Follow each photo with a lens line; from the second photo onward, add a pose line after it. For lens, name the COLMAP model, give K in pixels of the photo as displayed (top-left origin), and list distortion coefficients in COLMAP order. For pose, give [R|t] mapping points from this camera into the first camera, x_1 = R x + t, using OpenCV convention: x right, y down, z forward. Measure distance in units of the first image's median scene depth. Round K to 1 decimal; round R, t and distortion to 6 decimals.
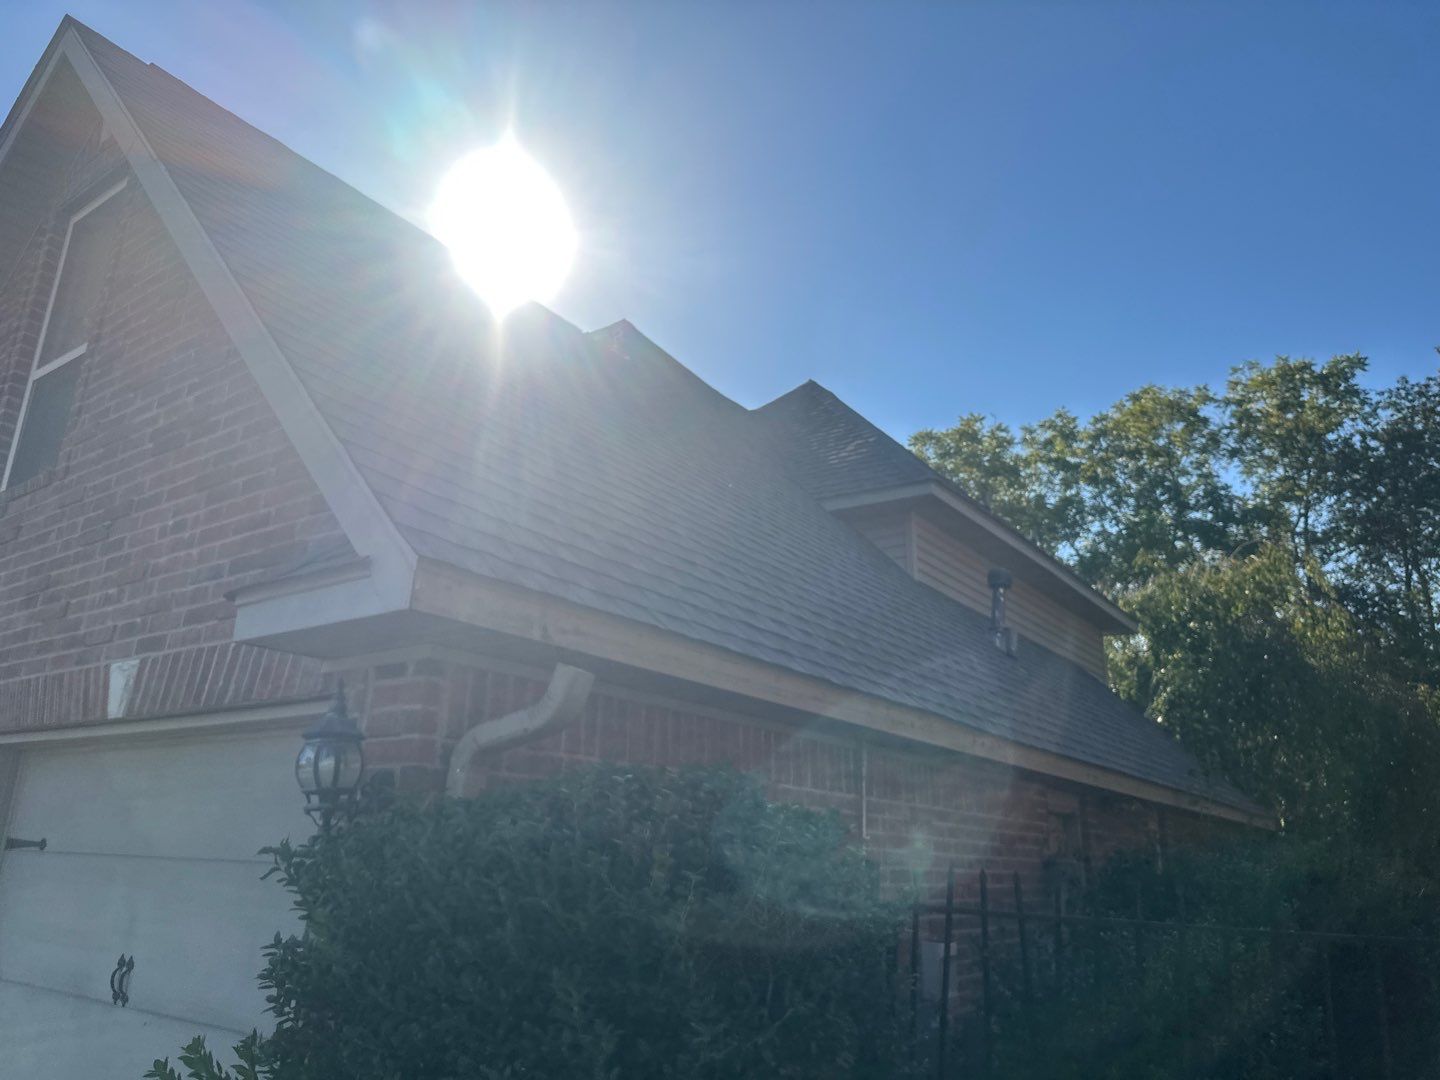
lens RADIAL K [[1049.4, 0, 720.0], [0, 1049.4, 540.0], [0, 0, 1]] dist [0.000792, -0.029303]
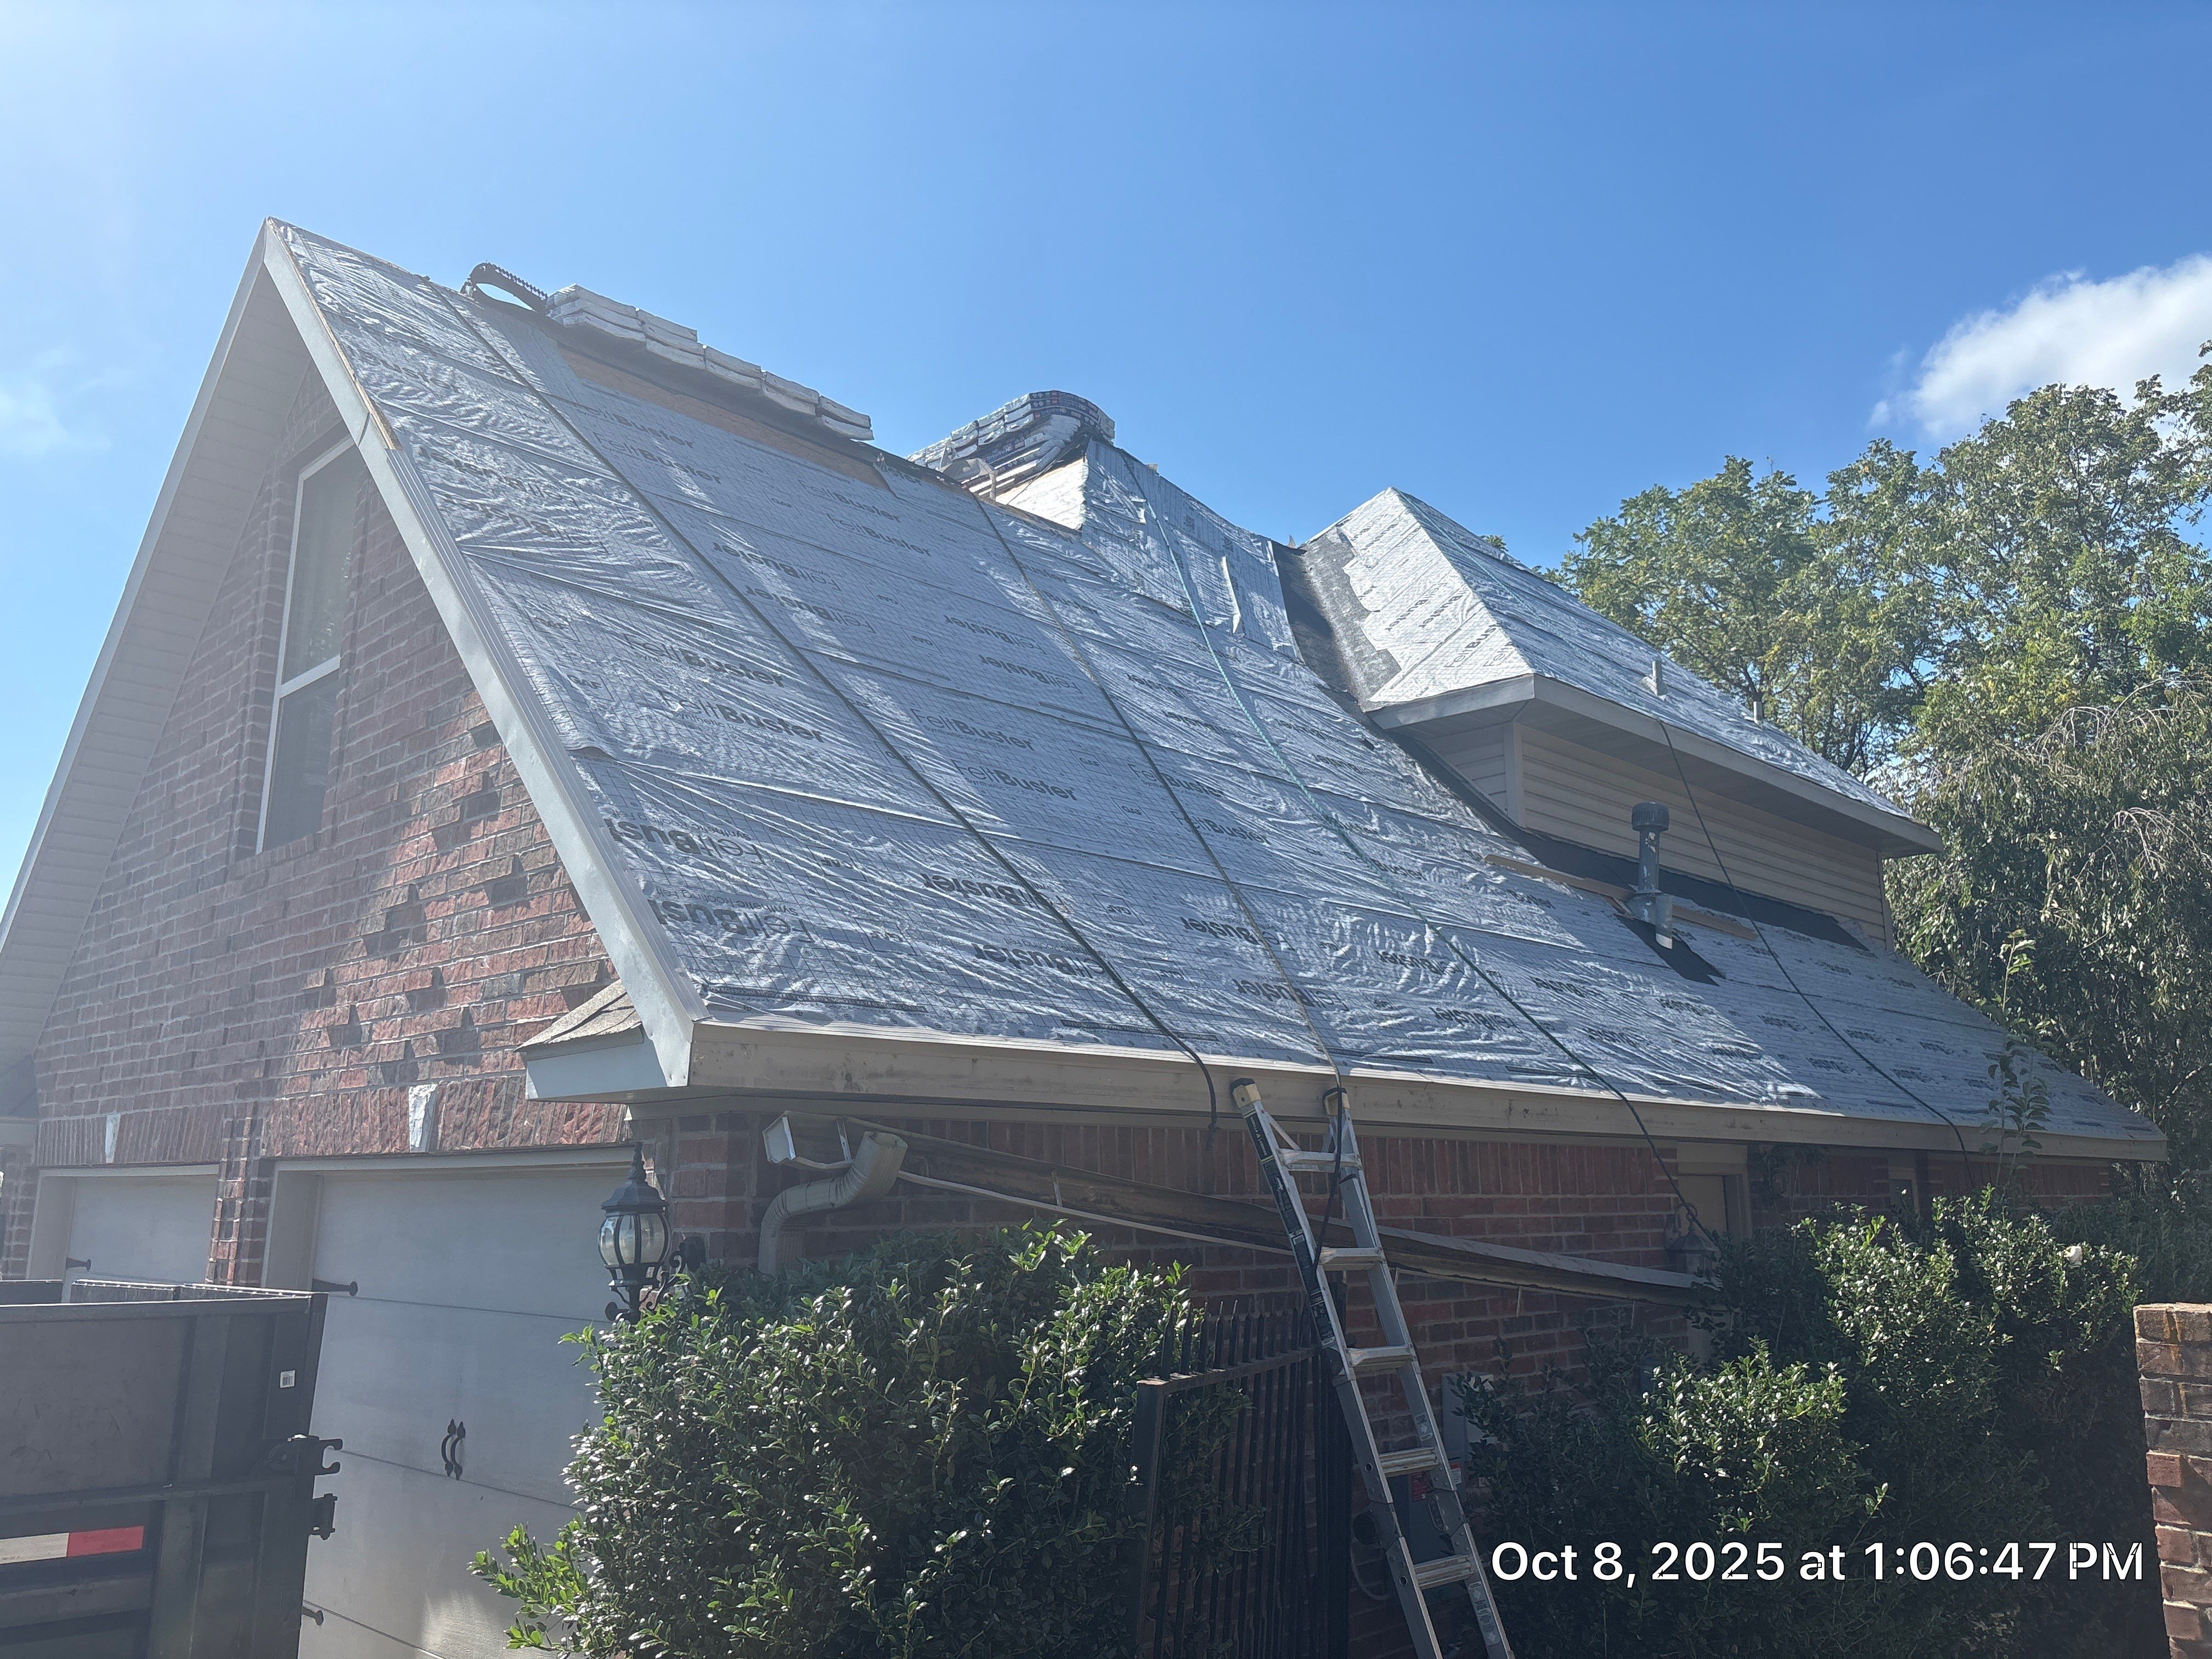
lens RADIAL K [[1704.1, 0, 1106.0], [0, 1704.1, 829.5], [0, 0, 1]] dist [0.026248, -0.037509]
pose [[0.987763, -0.060307, -0.143832, 0.198397], [0.072638, 0.993975, 0.082082, -0.167620], [0.138015, -0.091525, 0.986192, -0.283946]]
